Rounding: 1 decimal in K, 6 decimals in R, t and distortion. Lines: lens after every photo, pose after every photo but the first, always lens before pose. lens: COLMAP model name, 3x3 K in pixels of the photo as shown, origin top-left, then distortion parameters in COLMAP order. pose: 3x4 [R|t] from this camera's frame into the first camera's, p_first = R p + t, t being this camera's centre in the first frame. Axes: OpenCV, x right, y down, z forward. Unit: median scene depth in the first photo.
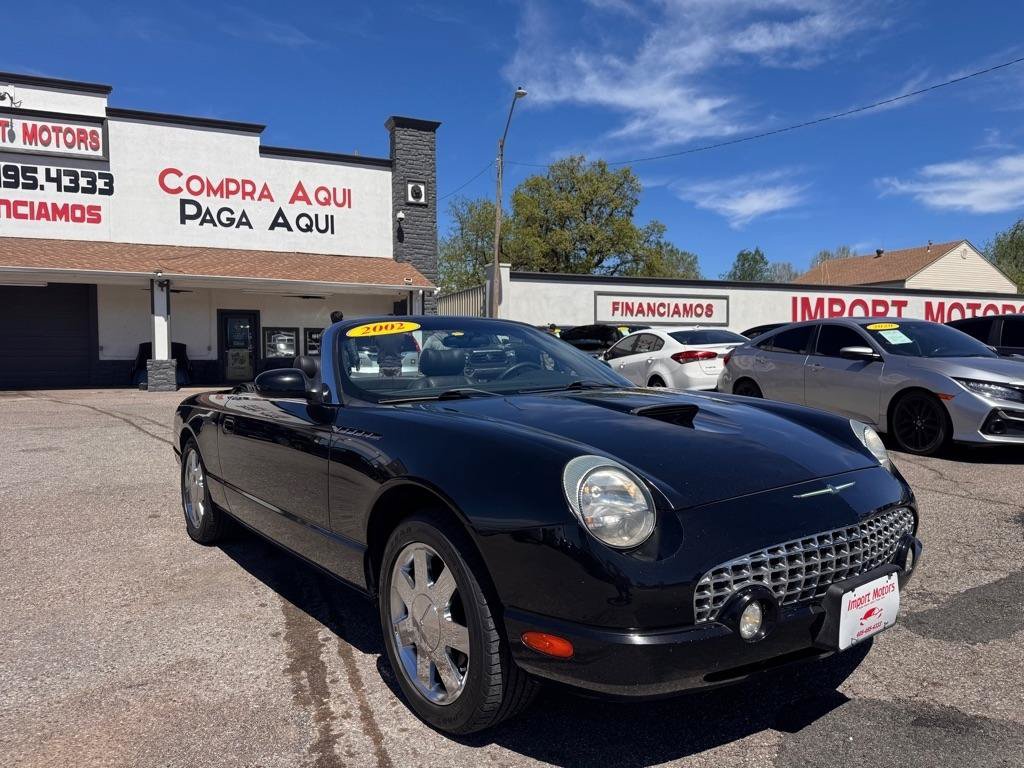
lens RADIAL K [[719.0, 0, 524.1], [0, 719.0, 387.5], [0, 0, 1]] dist [0.037722, -0.048590]
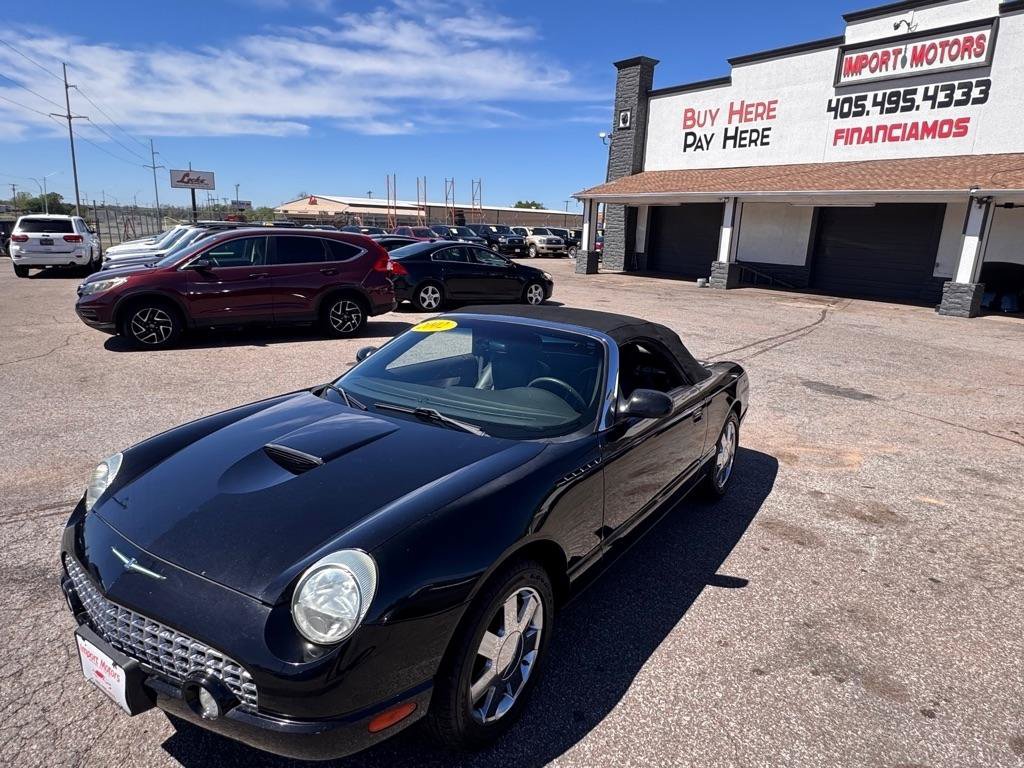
lens RADIAL K [[636.4, 0, 509.0], [0, 636.4, 383.7], [0, 0, 1]] dist [-0.004742, 0.001933]
pose [[0.221270, 0.245873, -0.943709, 0.163248], [-0.089678, 0.968725, 0.231364, -0.043289], [0.971081, 0.033436, 0.236399, 0.197723]]
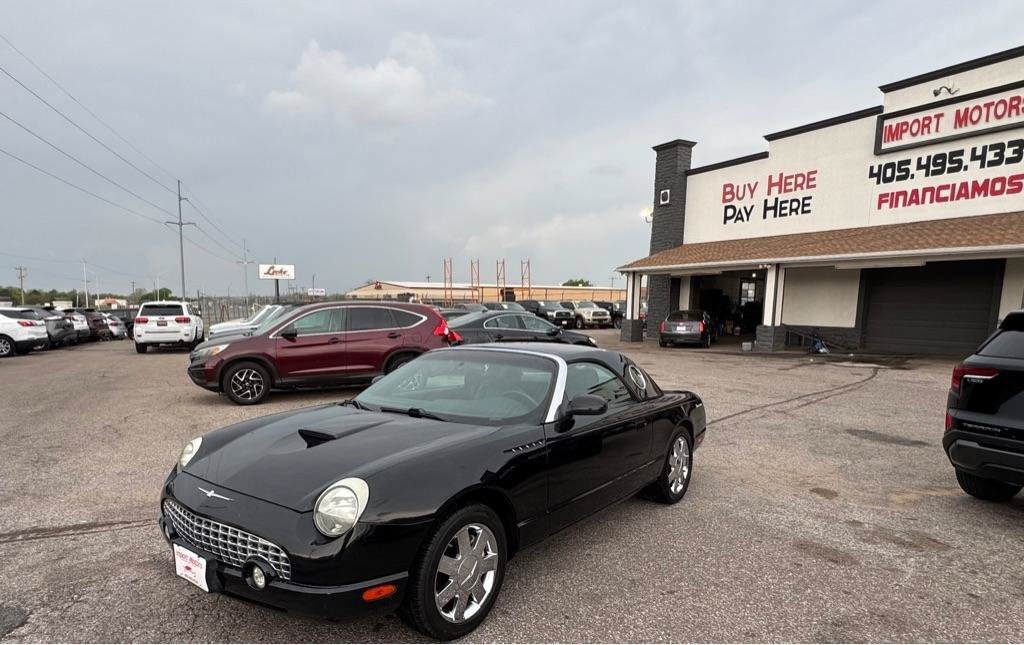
lens RADIAL K [[607.4, 0, 469.7], [0, 607.4, 392.5], [0, 0, 1]] dist [-0.001628, -0.001221]
pose [[0.081926, 0.148534, -0.985508, 0.183066], [-0.058155, 0.987860, 0.144054, -0.034361], [0.994940, 0.045510, 0.089570, 0.196318]]
